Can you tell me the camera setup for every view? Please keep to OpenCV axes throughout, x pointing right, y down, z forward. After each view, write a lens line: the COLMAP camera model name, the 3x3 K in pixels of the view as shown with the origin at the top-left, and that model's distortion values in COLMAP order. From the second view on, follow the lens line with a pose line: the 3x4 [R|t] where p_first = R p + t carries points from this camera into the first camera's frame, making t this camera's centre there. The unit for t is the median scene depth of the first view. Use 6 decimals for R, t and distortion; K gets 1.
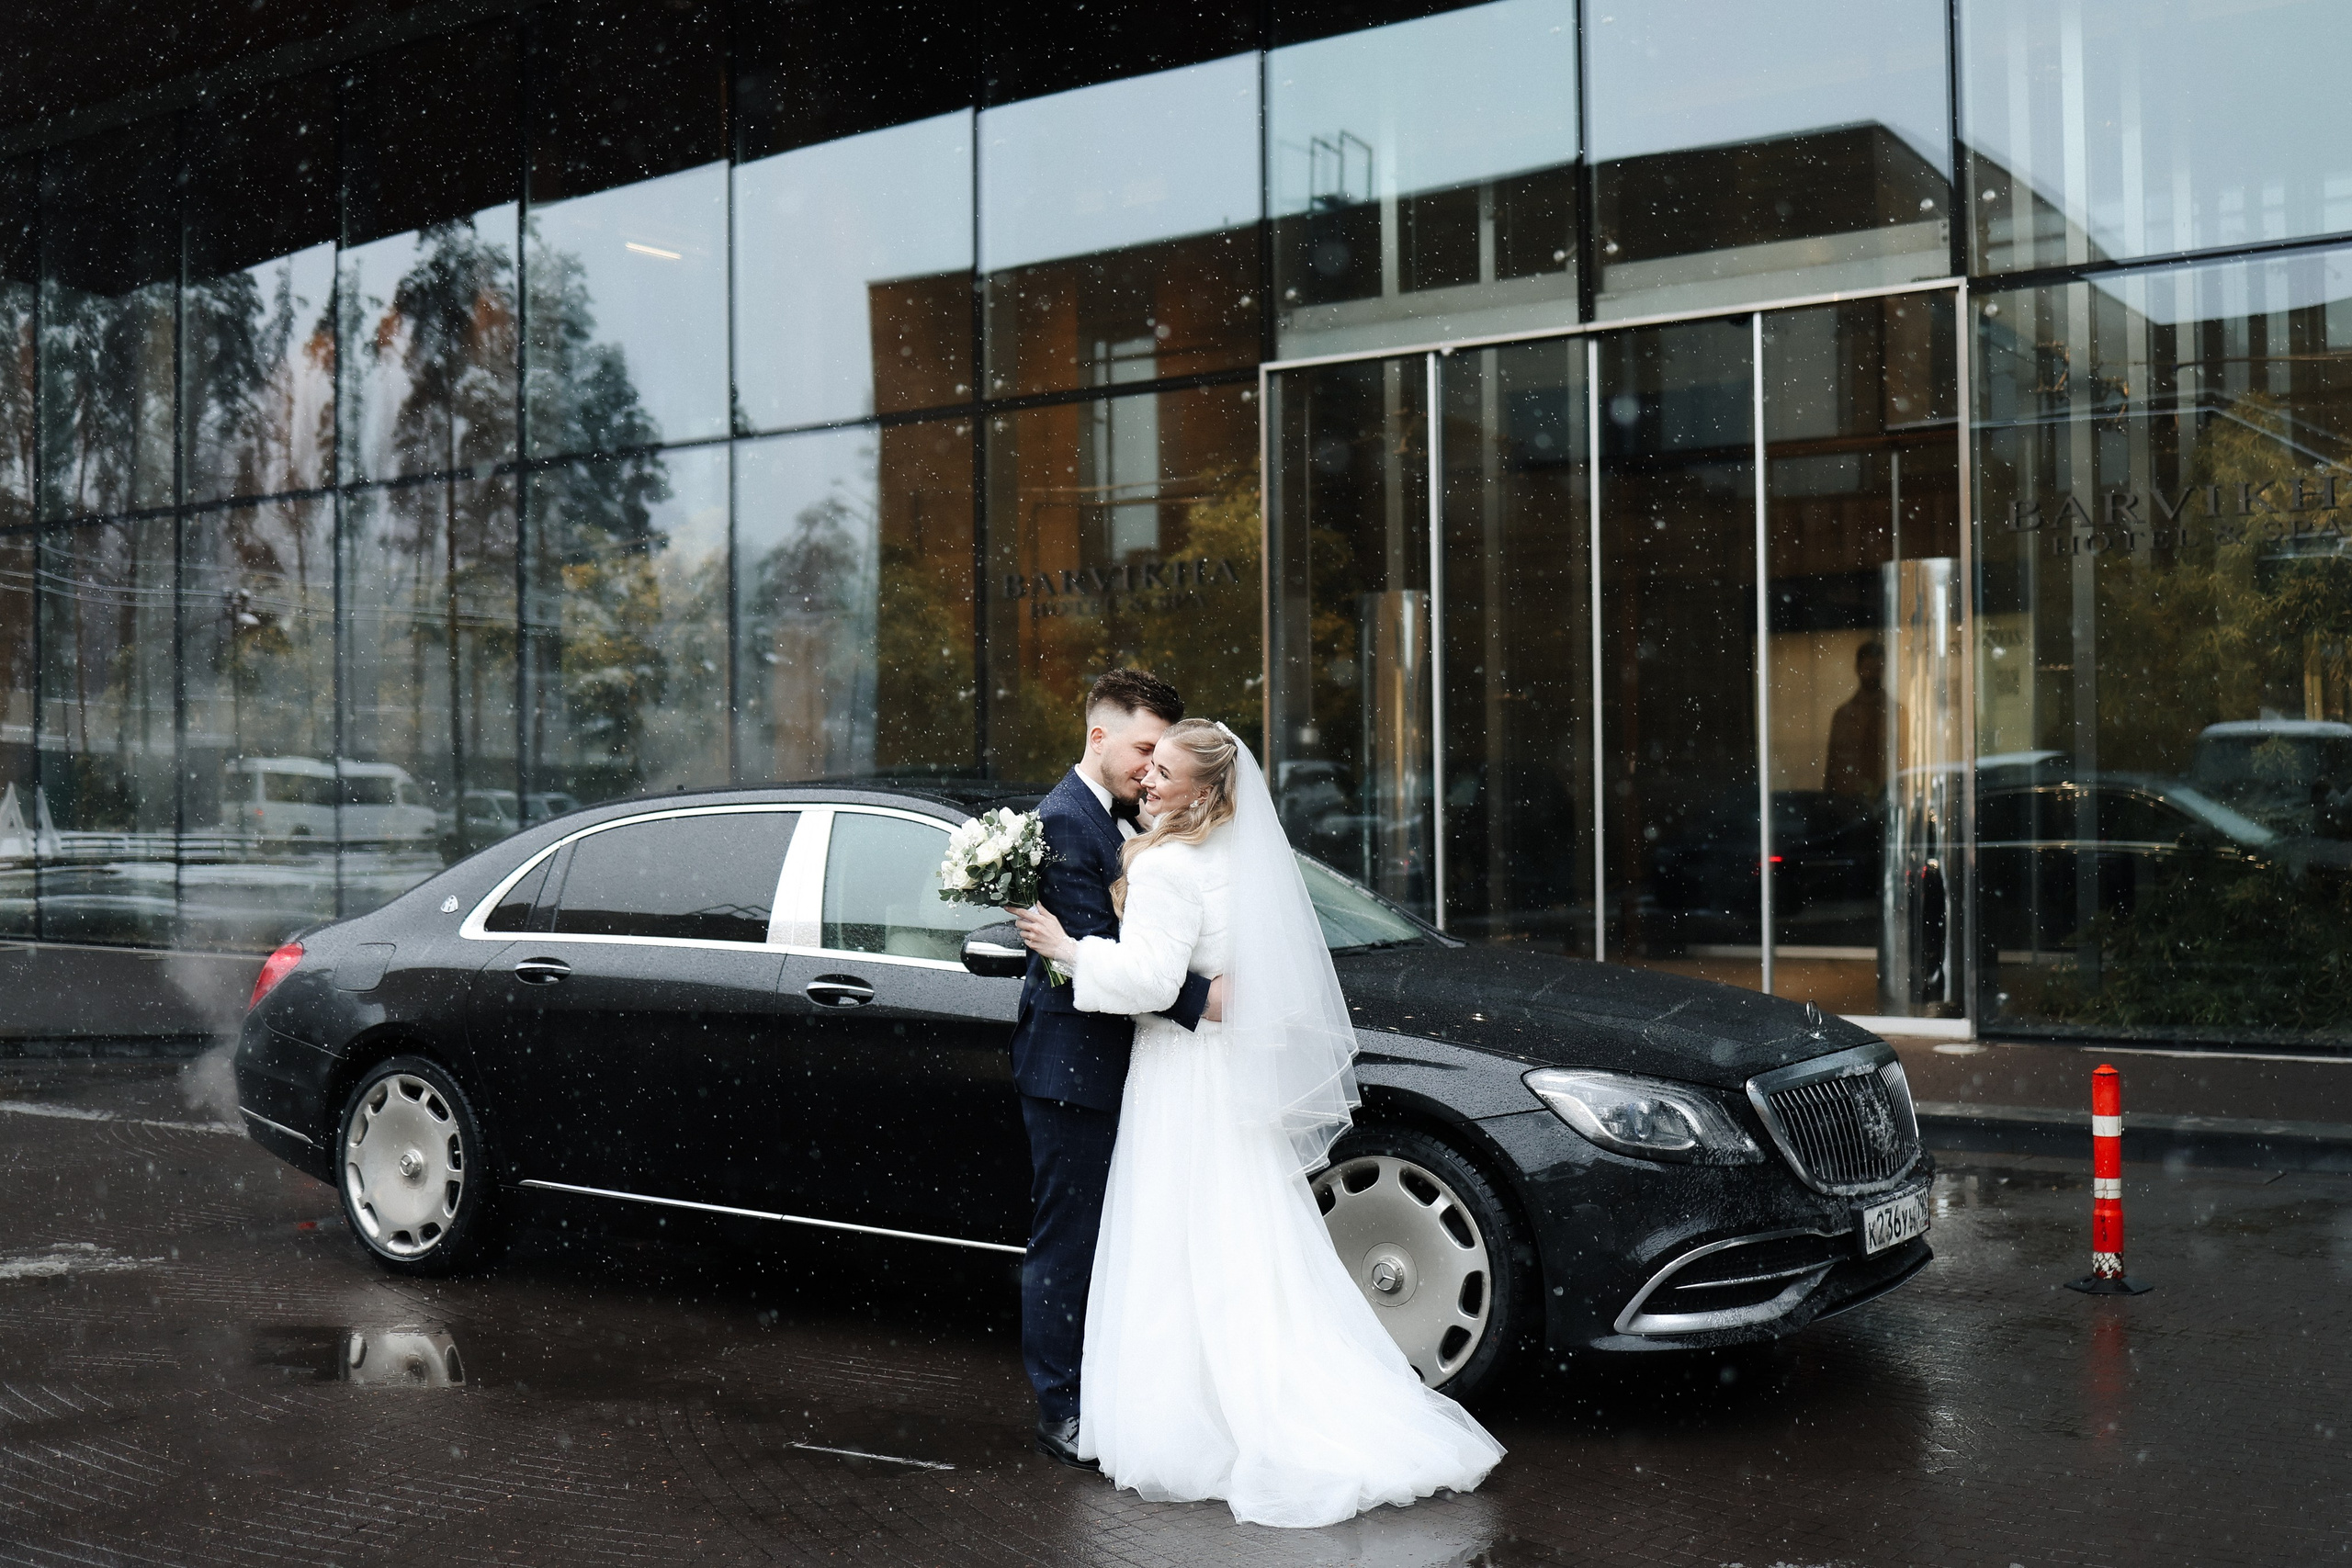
lens RADIAL K [[2435.9, 0, 1227.1], [0, 2435.9, 781.3], [0, 0, 1]] dist [-0.049949, 0.038315]
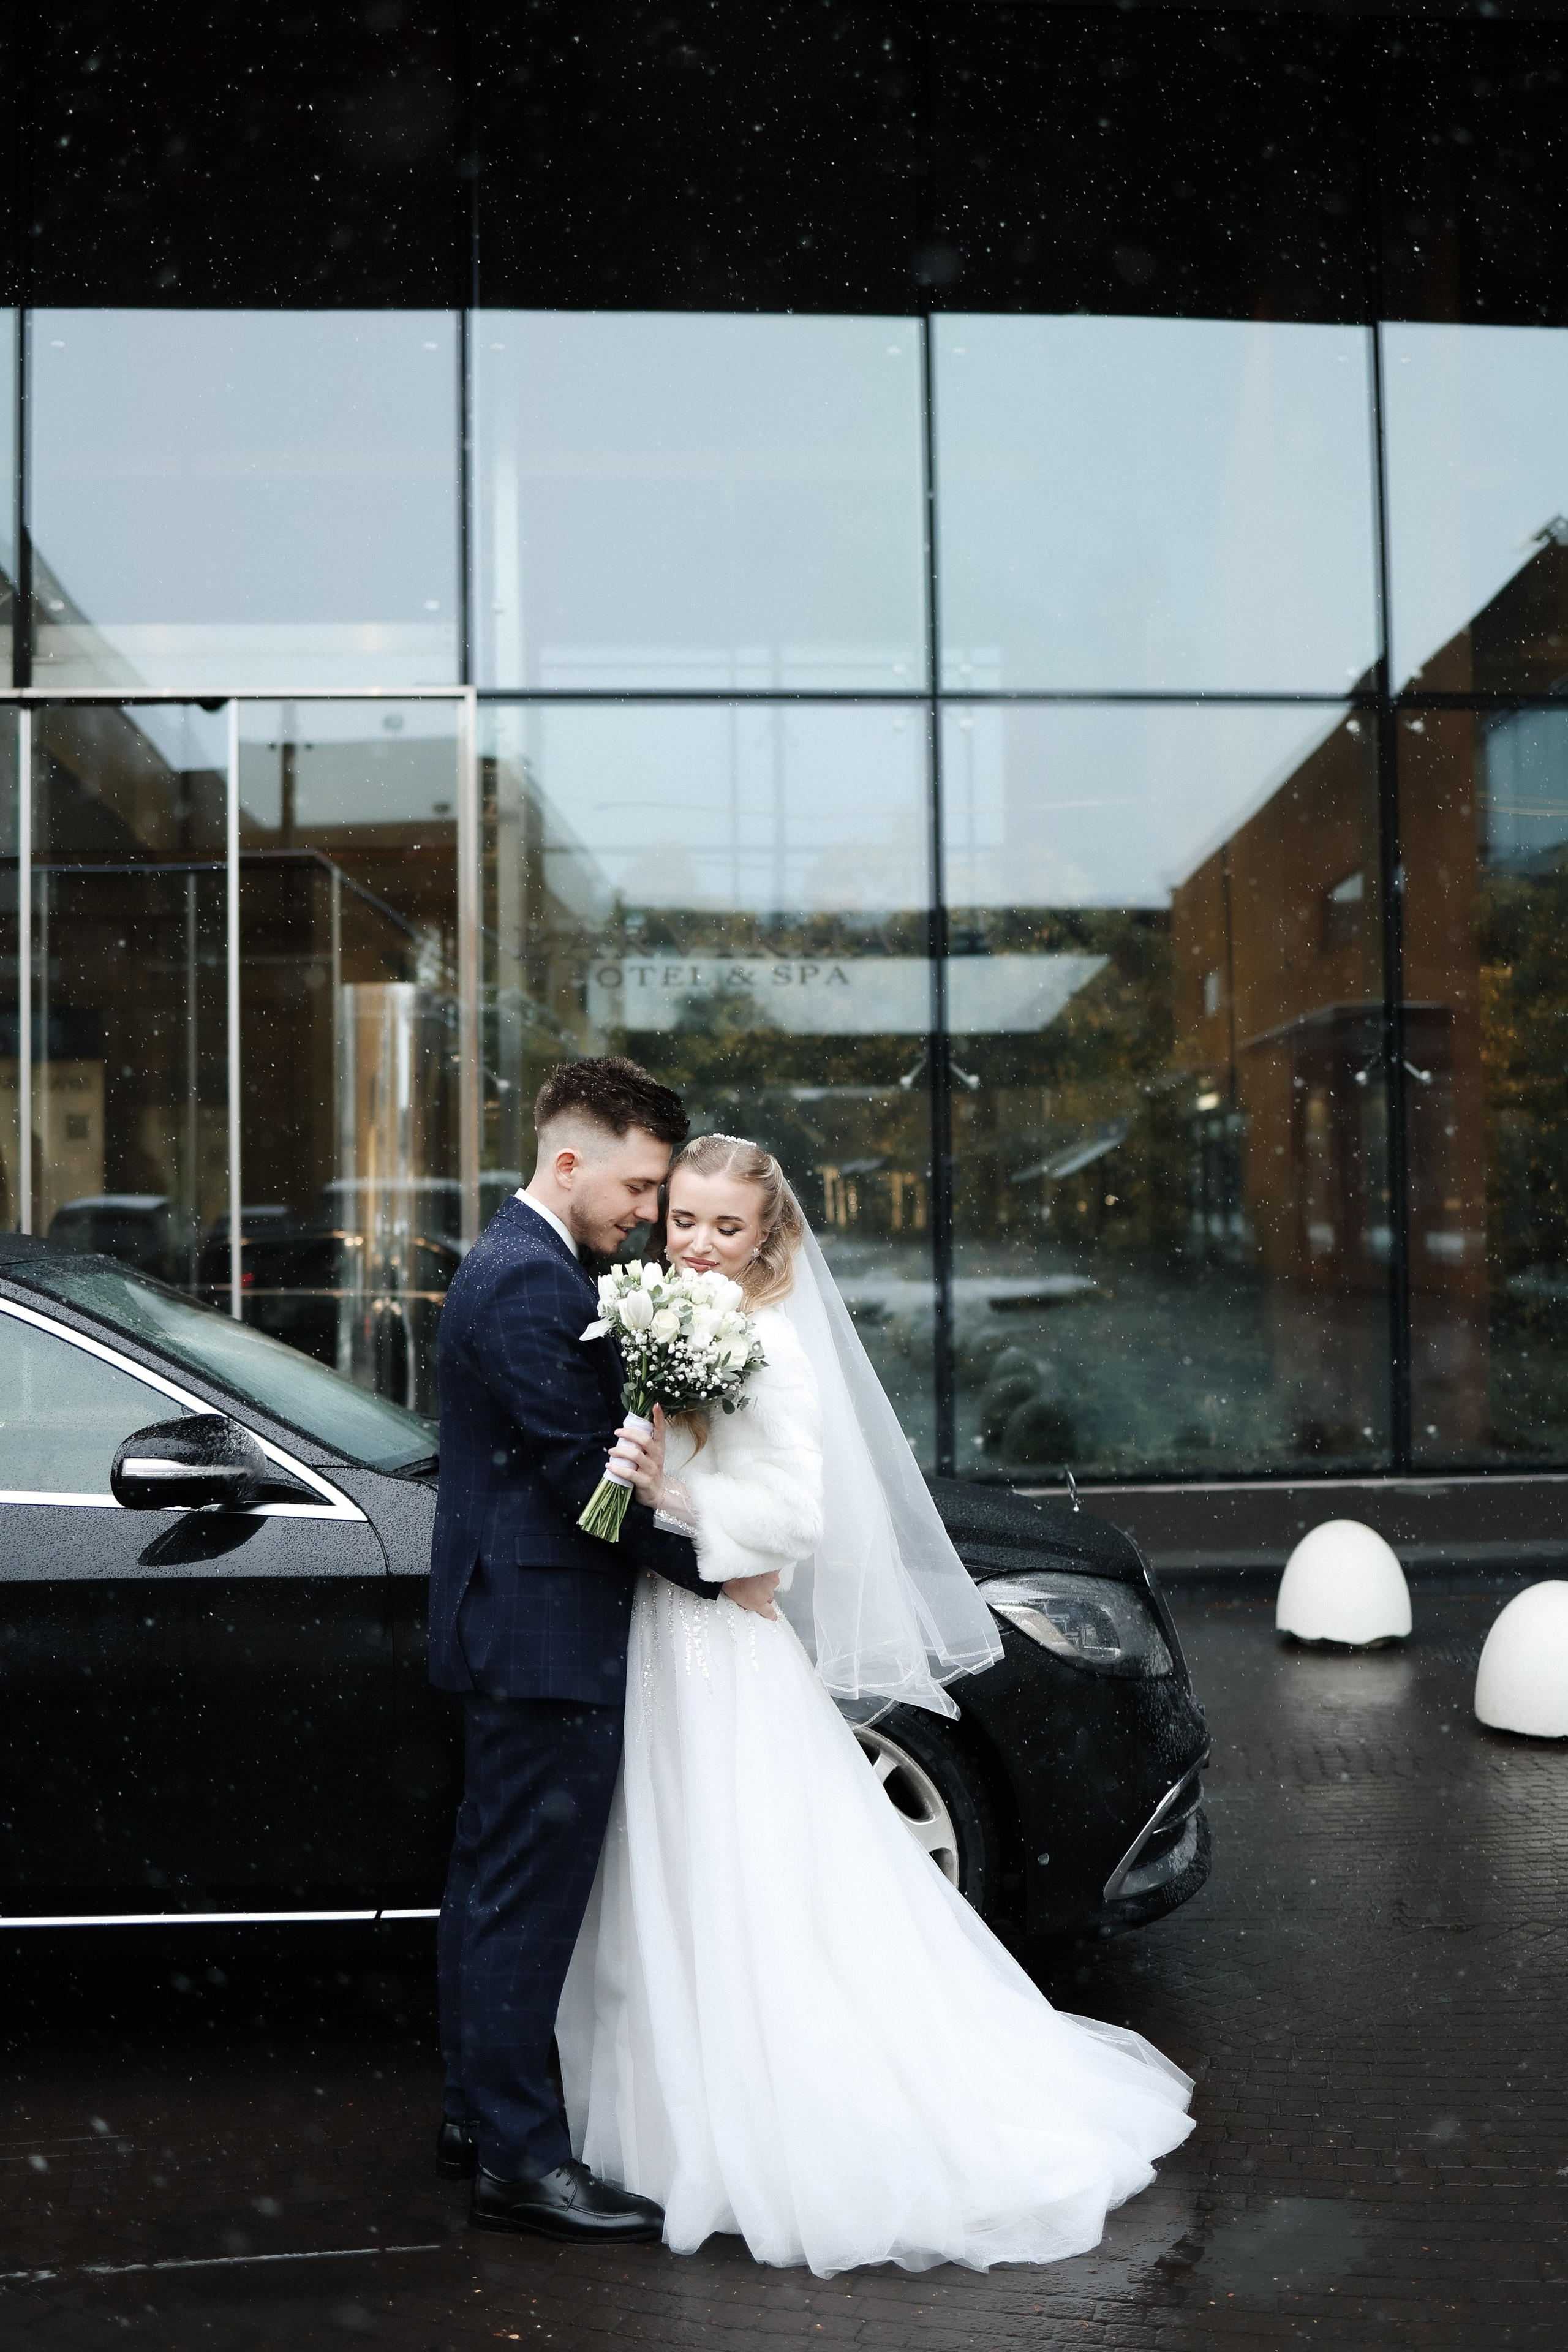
lens RADIAL K [[2466.1, 0, 784.8], [0, 2466.1, 1104.3], [0, 0, 1]] dist [-0.043029, -0.003330]
pose [[0.792927, 0.026133, 0.608756, -0.170318], [0.004706, 0.998787, -0.049006, 0.001603], [-0.609299, 0.041723, 0.791842, 0.166011]]
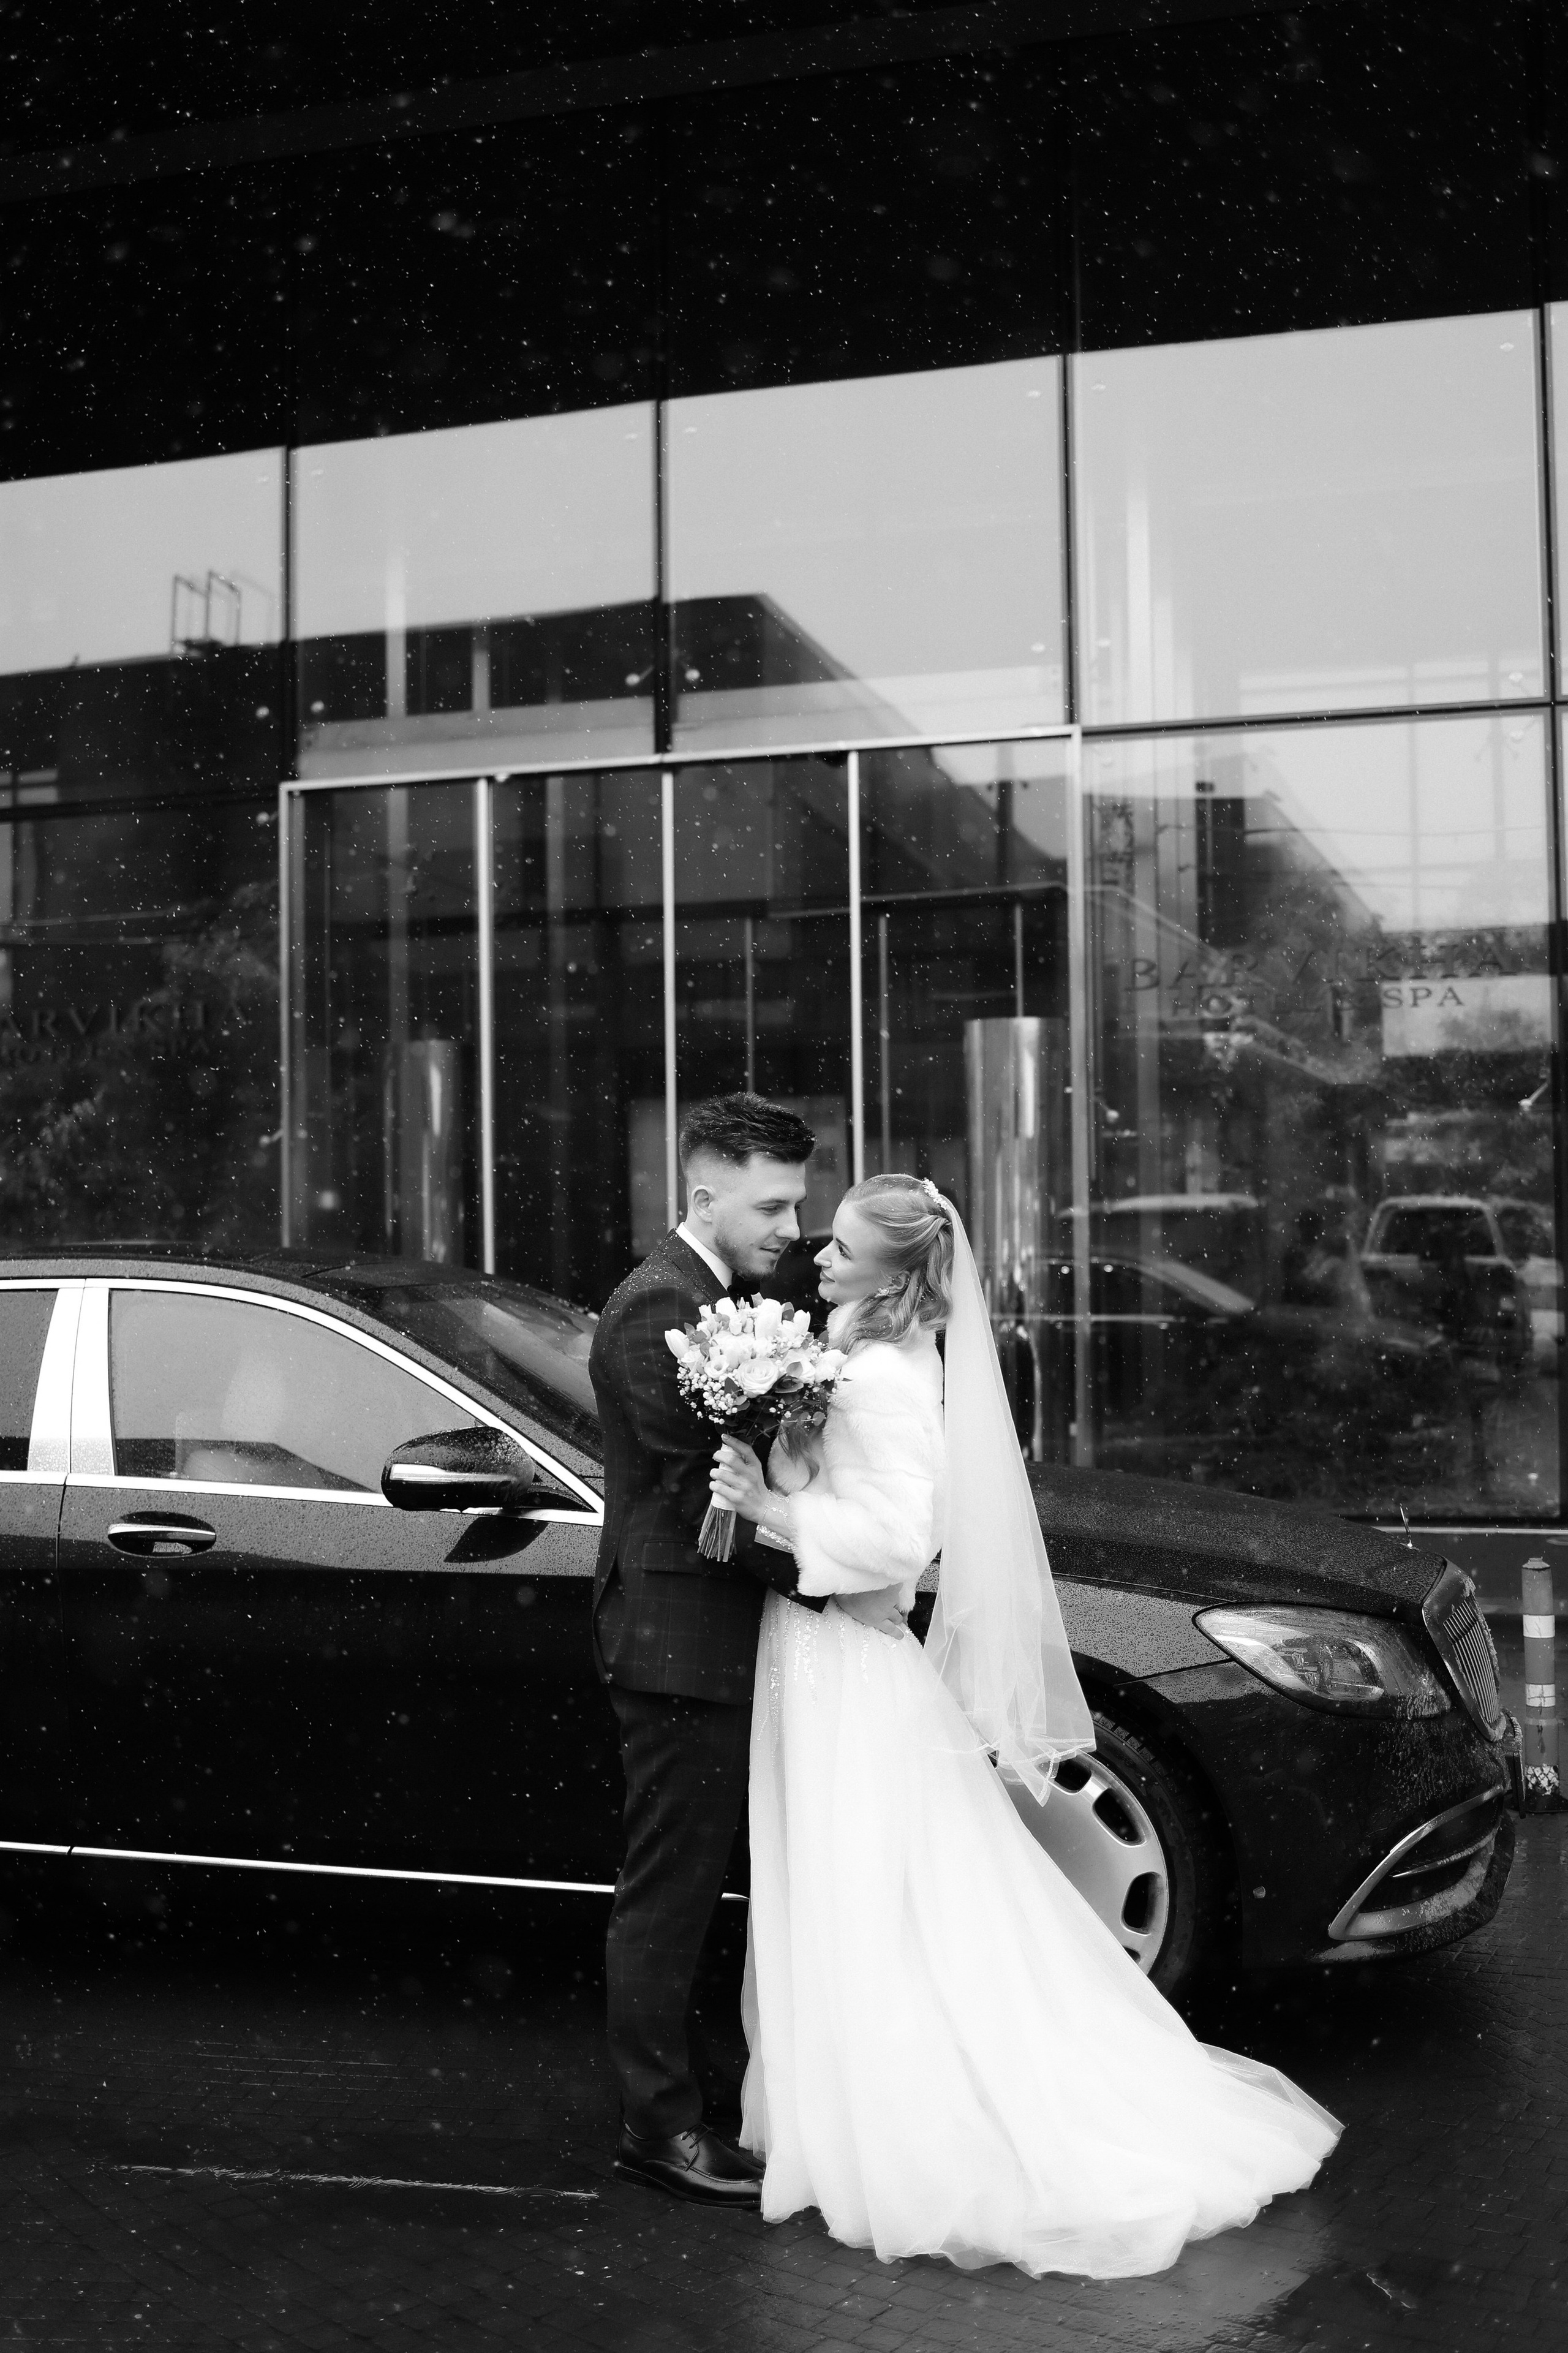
lens RADIAL K [[2437.0, 0, 784.0], [0, 2437.0, 1176.5], [0, 0, 1]] dist [-0.049949, 0.038315]
pose [[0.948868, 0.007137, 0.315591, -0.104426], [0.002976, 0.999498, -0.031549, 0.001094], [-0.315658, 0.030875, 0.948371, 0.120395]]
